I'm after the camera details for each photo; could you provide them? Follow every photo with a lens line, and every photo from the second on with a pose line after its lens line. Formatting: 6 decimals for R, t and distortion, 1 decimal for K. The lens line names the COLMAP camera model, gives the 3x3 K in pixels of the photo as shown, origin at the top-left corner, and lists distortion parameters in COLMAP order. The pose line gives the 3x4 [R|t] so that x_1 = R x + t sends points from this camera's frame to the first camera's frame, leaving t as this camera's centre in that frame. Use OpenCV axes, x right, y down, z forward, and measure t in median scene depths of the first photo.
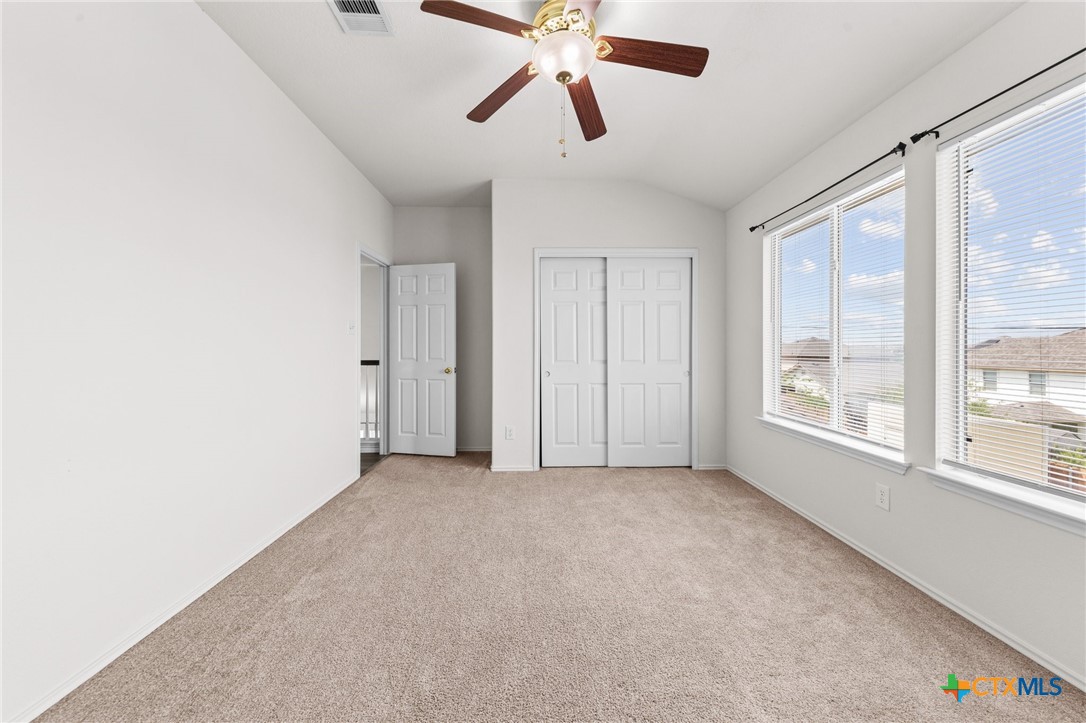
lens RADIAL K [[389.9, 0, 489.2], [0, 389.9, 349.0], [0, 0, 1]] dist [0.001378, -0.001817]
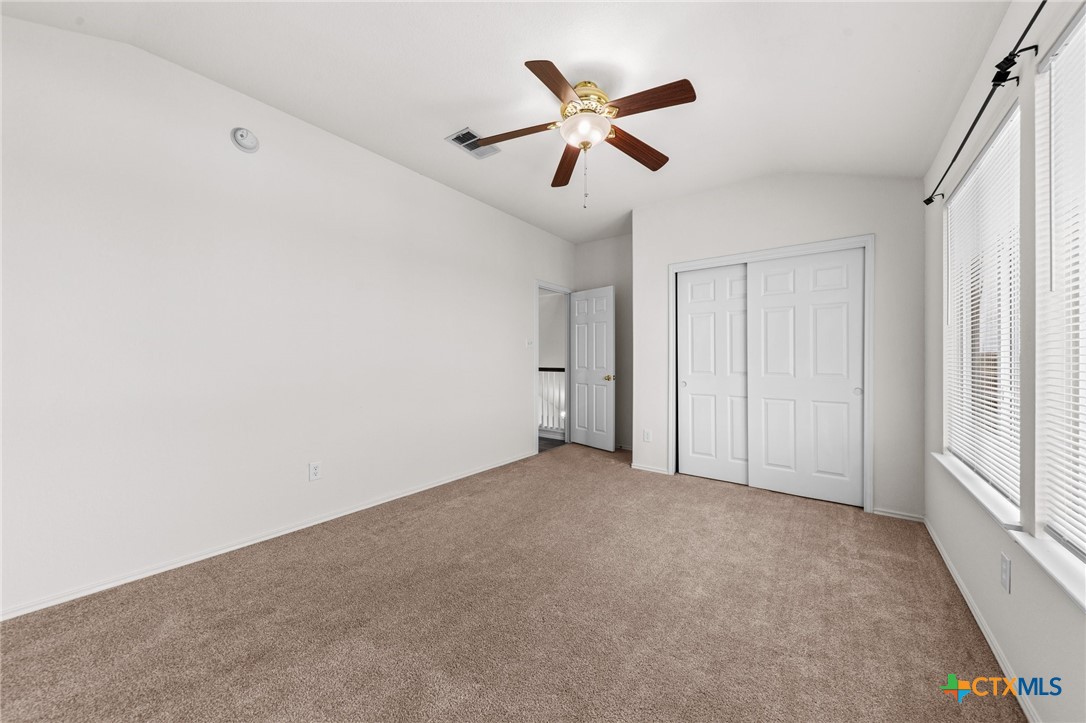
lens RADIAL K [[389.9, 0, 538.4], [0, 389.9, 358.1], [0, 0, 1]] dist [0.001378, -0.001817]
pose [[0.774763, 0.003341, -0.632243, 0.548923], [-0.007301, 0.999967, -0.003662, 0.002423], [0.632210, 0.007454, 0.774761, -0.049559]]
